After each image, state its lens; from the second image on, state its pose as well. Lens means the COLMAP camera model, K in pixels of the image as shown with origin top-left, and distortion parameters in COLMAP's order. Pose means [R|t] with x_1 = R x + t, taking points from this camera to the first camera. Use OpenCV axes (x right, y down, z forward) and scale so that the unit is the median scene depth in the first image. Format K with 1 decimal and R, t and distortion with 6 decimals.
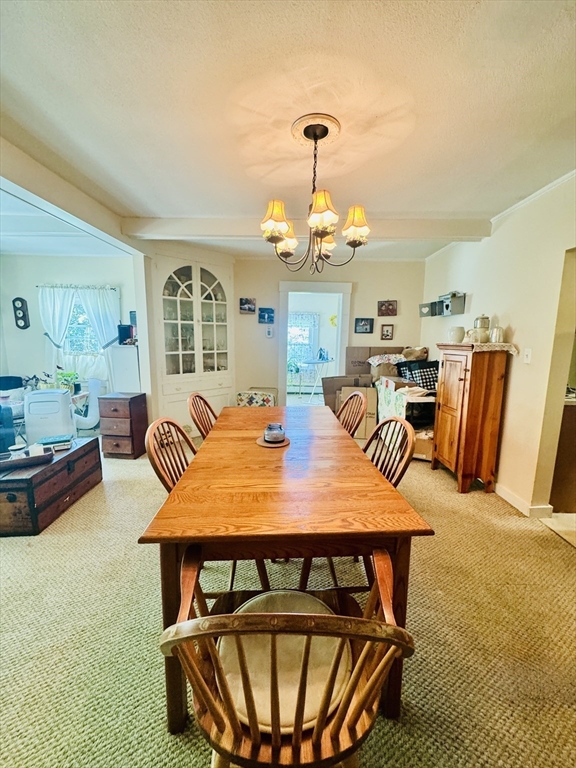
lens RADIAL K [[307.7, 0, 288.0], [0, 307.7, 384.0], [0, 0, 1]] dist [-0.001977, -0.000066]
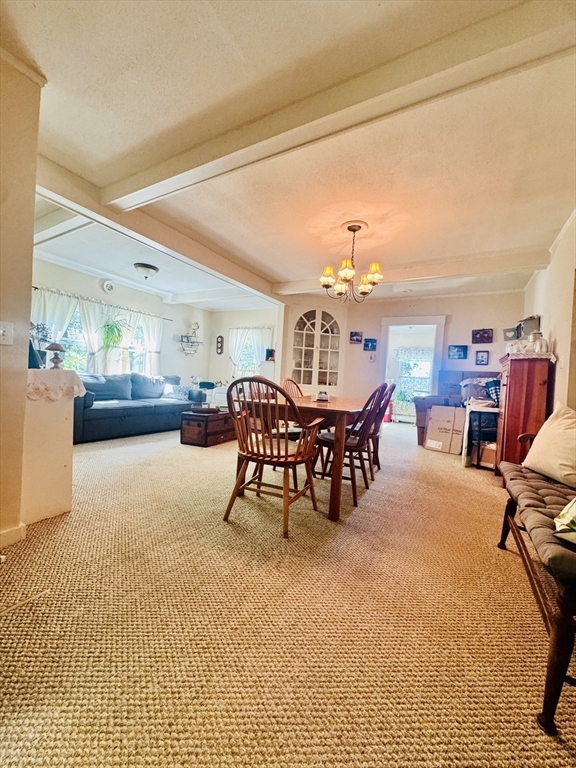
lens RADIAL K [[307.7, 0, 288.0], [0, 307.7, 384.0], [0, 0, 1]] dist [-0.001977, -0.000066]
pose [[0.877699, 0.046640, -0.476938, 0.264837], [-0.120428, 0.984780, -0.125319, 0.147702], [0.463834, 0.167429, 0.869957, -0.247436]]
